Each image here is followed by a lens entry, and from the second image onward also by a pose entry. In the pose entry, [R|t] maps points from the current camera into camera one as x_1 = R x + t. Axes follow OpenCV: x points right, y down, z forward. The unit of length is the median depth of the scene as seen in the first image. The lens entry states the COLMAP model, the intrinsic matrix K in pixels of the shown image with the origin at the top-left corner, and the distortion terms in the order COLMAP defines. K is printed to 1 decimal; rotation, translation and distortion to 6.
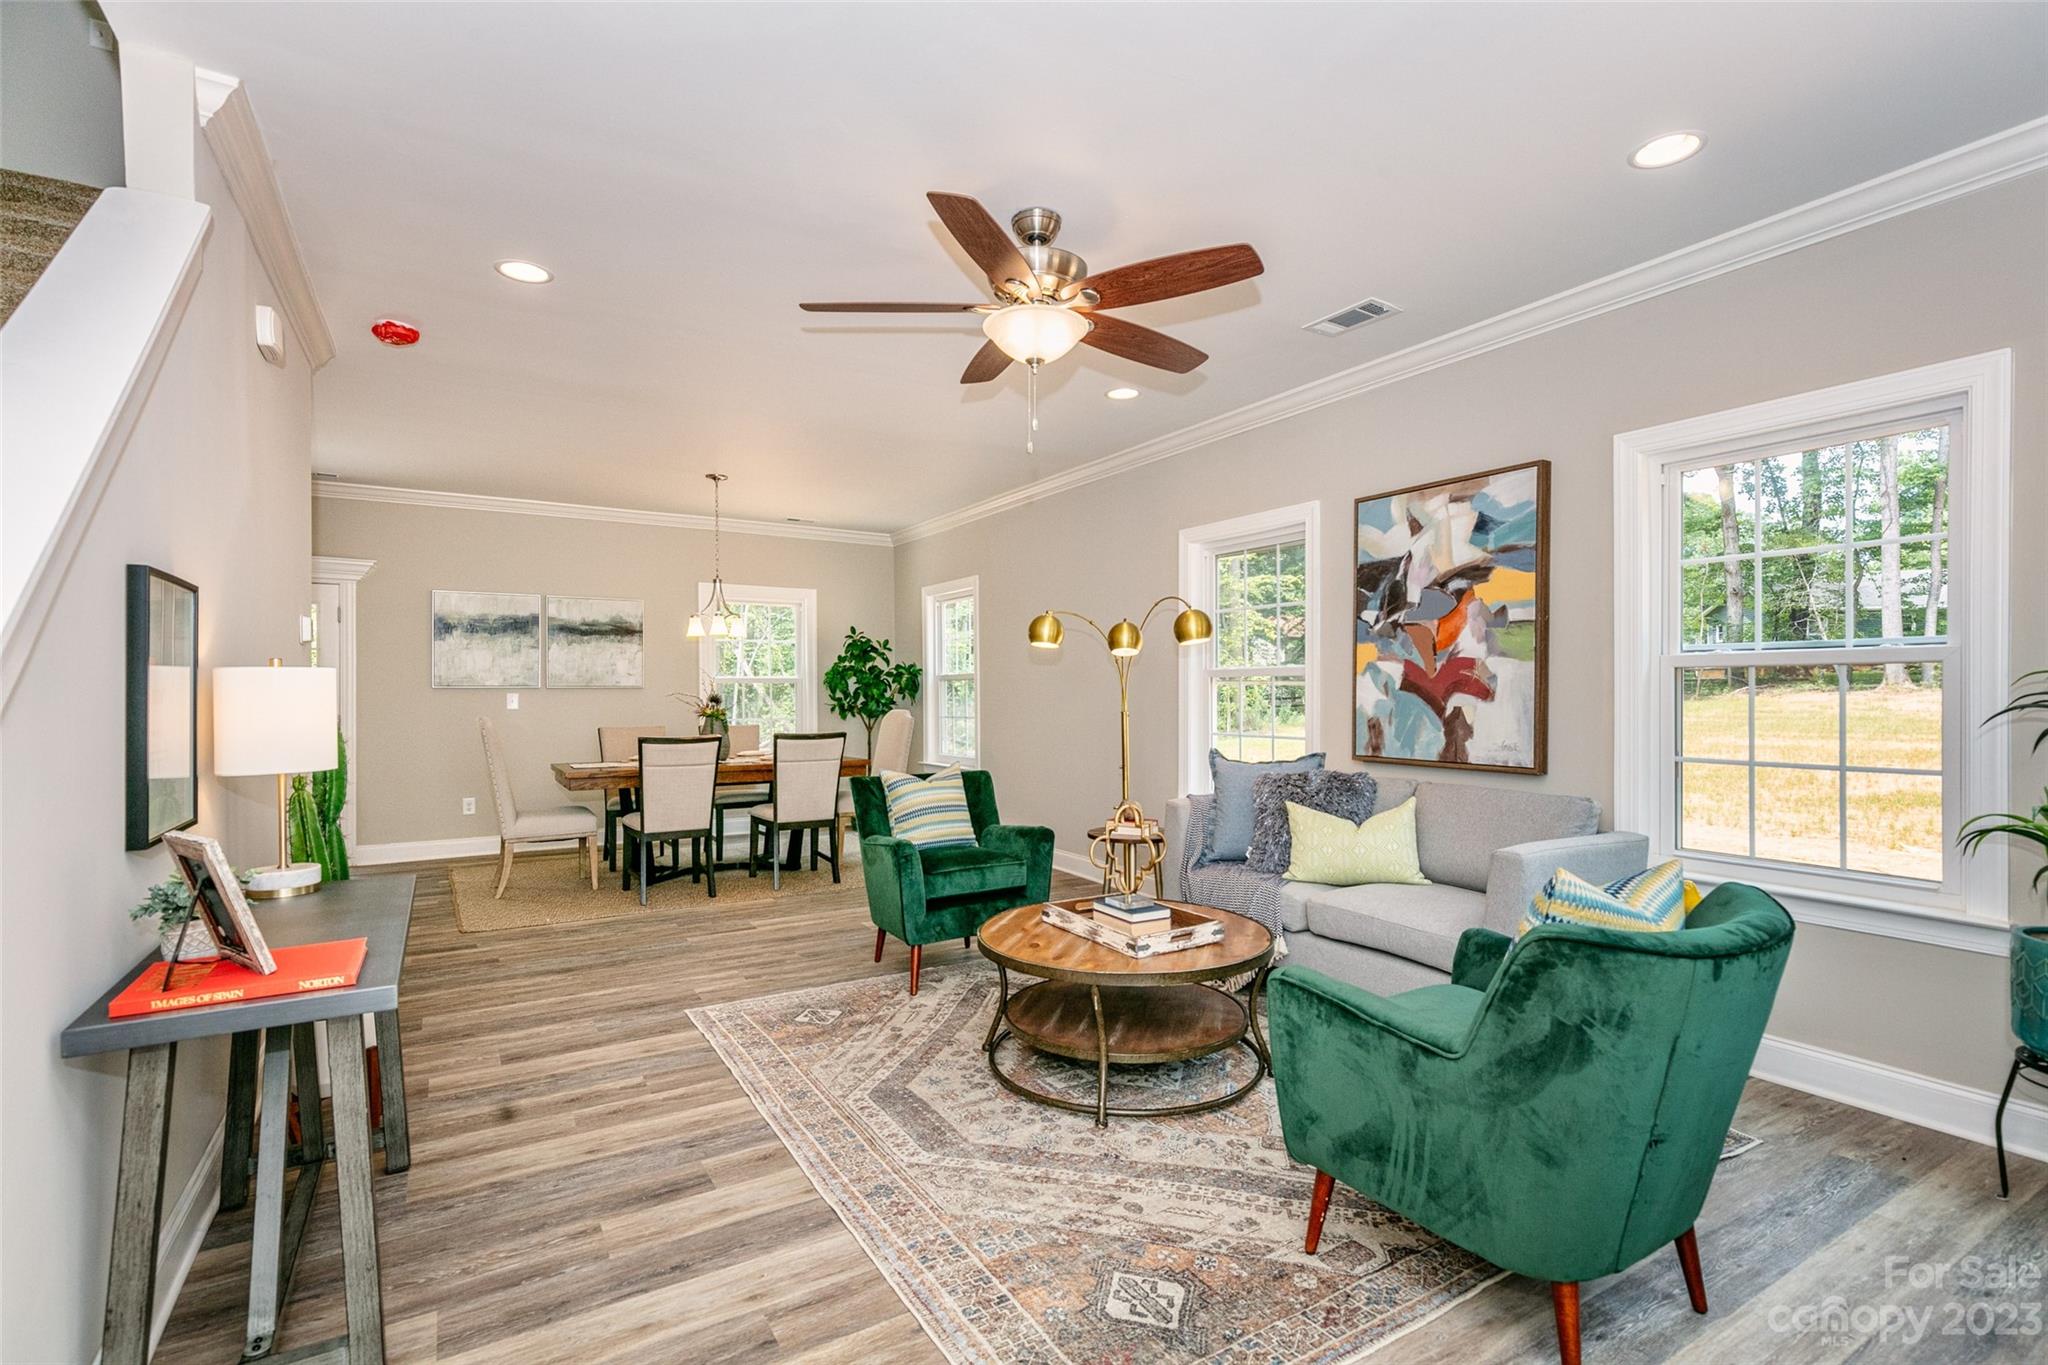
lens RADIAL K [[945.9, 0, 1014.7], [0, 945.9, 689.1], [0, 0, 1]] dist [0.012024, -0.002445]
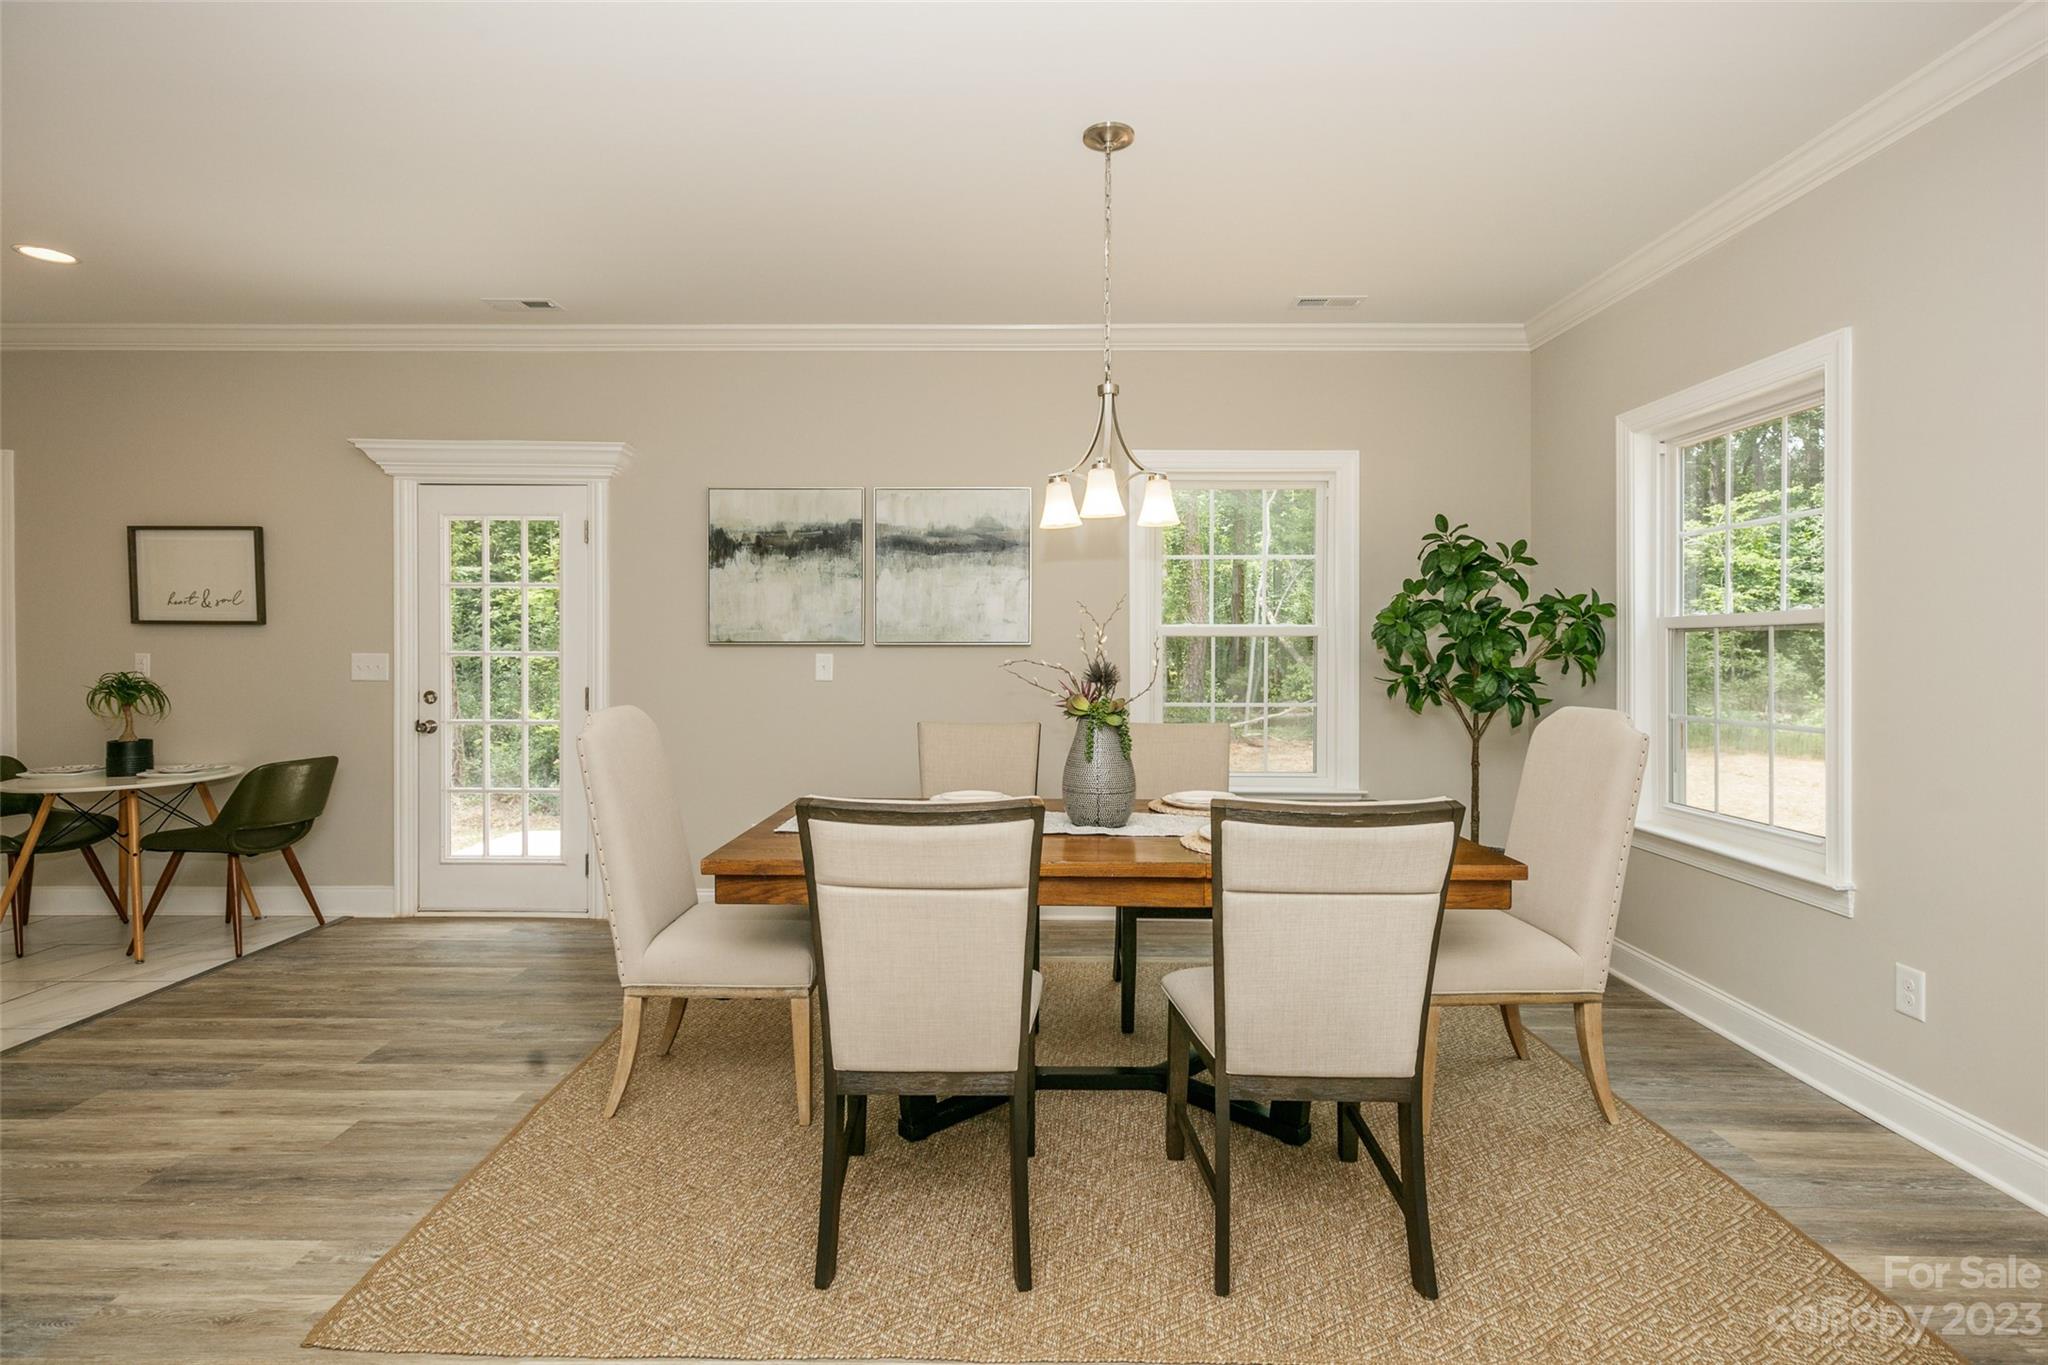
lens RADIAL K [[945.9, 0, 972.1], [0, 945.9, 651.0], [0, 0, 1]] dist [0.012024, -0.002445]
pose [[0.828644, 0.009887, -0.559688, -0.210027], [-0.002507, 0.999900, 0.013951, -0.010712], [0.559770, -0.010158, 0.828586, 1.010333]]
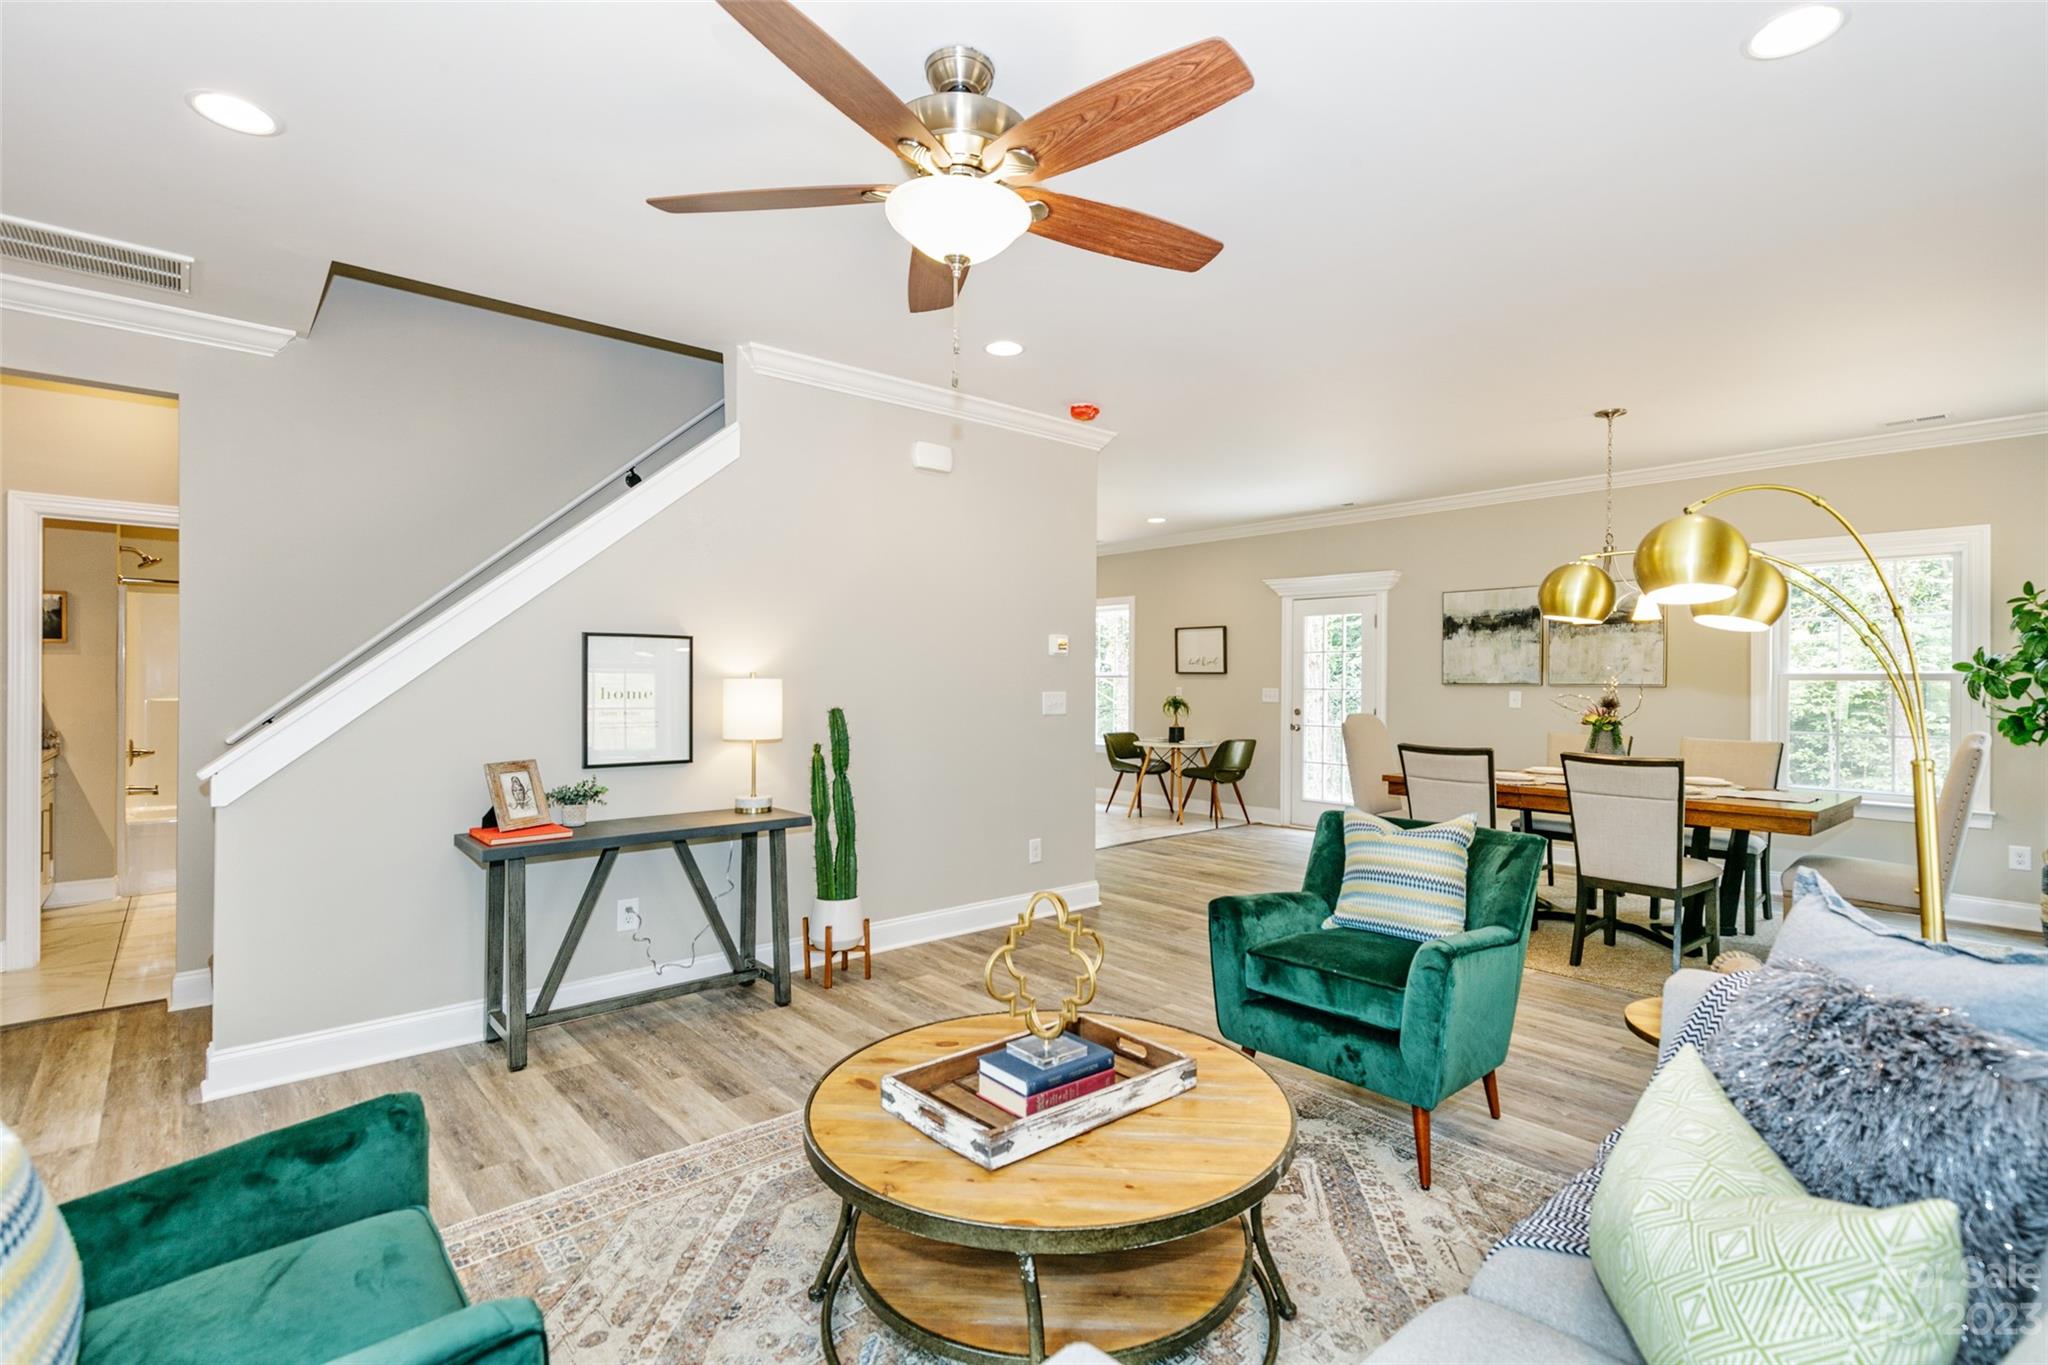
lens RADIAL K [[945.9, 0, 1088.9], [0, 945.9, 689.2], [0, 0, 1]] dist [0.012024, -0.002445]
pose [[0.210557, 0.013512, -0.977488, 0.564052], [-0.004613, 0.999907, 0.012828, -0.014365], [0.977571, 0.001809, 0.210600, 0.695215]]
